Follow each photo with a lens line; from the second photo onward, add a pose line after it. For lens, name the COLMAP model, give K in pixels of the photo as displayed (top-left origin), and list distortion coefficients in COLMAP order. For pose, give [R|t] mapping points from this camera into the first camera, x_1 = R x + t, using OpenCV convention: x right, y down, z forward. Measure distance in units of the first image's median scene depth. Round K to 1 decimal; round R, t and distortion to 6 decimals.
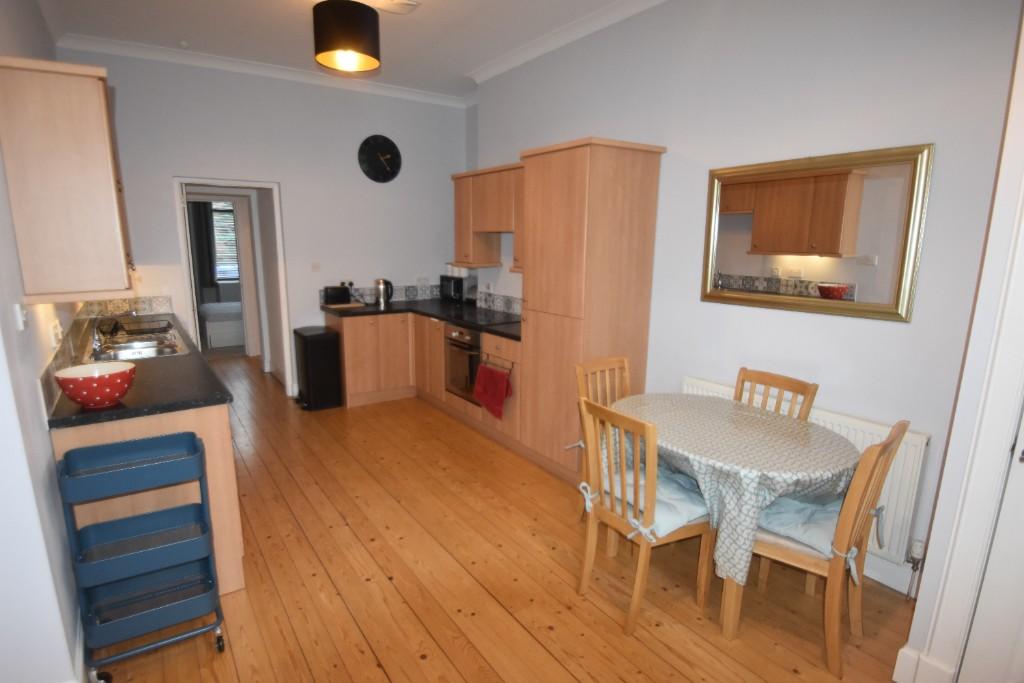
lens RADIAL K [[551.7, 0, 512.0], [0, 551.7, 341.5], [0, 0, 1]] dist [-0.001321, -0.000379]
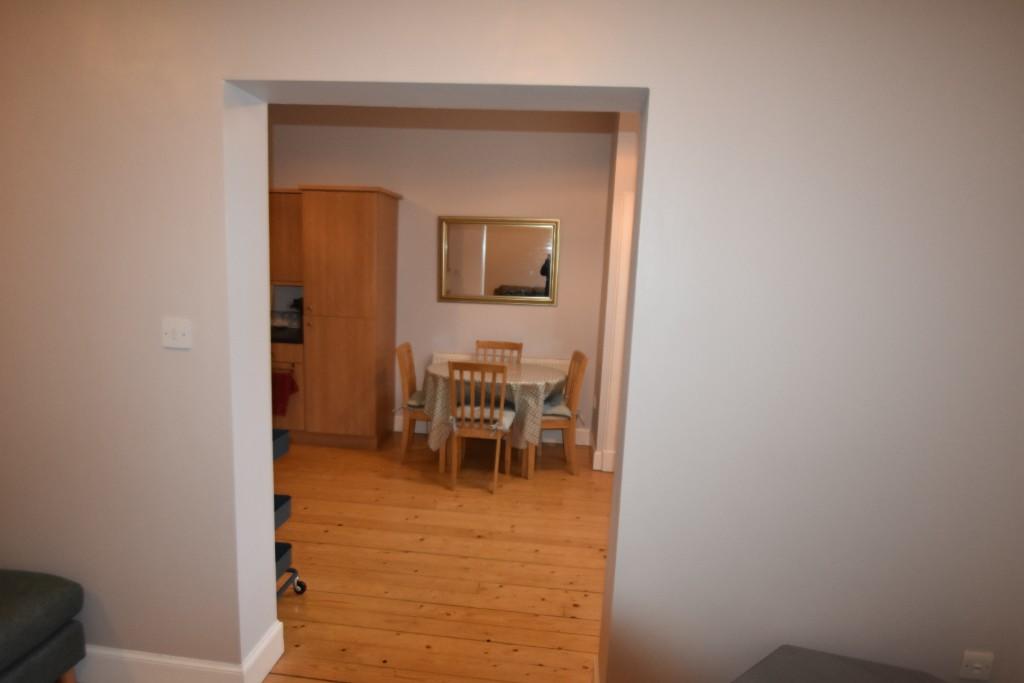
lens RADIAL K [[562.4, 0, 512.0], [0, 562.4, 341.5], [0, 0, 1]] dist [0.000192, -0.000002]
pose [[0.635353, -0.089733, 0.766991, -0.789256], [0.115276, 0.993118, 0.020696, 0.027407], [-0.763570, 0.075266, 0.641324, -0.137908]]
